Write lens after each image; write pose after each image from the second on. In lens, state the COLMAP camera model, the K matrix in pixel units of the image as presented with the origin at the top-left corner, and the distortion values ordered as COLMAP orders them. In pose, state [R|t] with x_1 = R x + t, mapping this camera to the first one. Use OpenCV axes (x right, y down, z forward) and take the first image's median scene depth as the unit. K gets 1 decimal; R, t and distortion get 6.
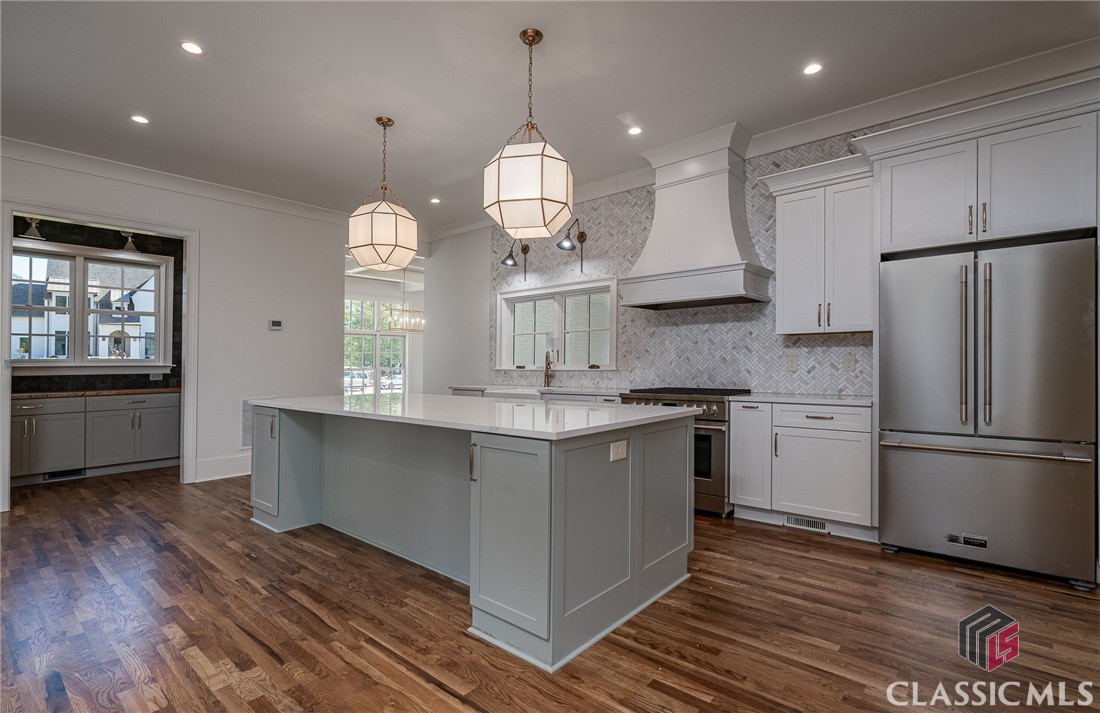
lens RADIAL K [[516.8, 0, 550.0], [0, 516.8, 356.5], [0, 0, 1]] dist [0.001427, 0.000102]
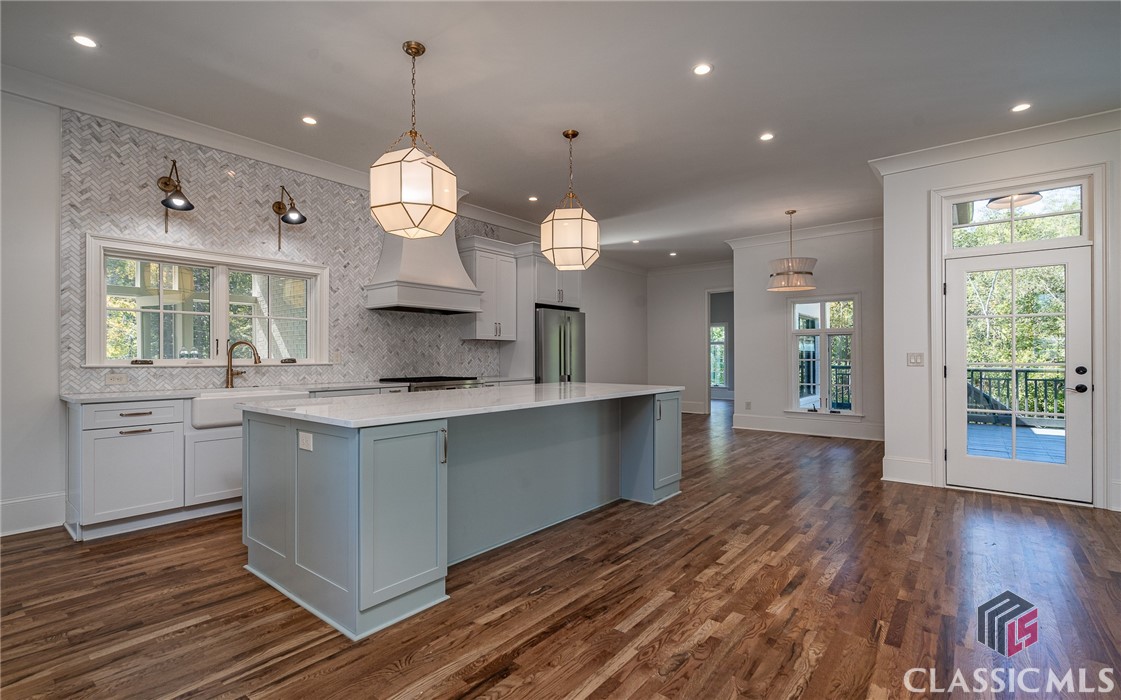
lens RADIAL K [[511.5, 0, 554.9], [0, 511.5, 352.0], [0, 0, 1]] dist [-0.001712, 0.001068]
pose [[-0.024570, 0.017663, 0.999542, -1.116407], [-0.011495, 0.999773, -0.017949, 0.021356], [-0.999632, -0.011930, -0.024362, 0.805533]]
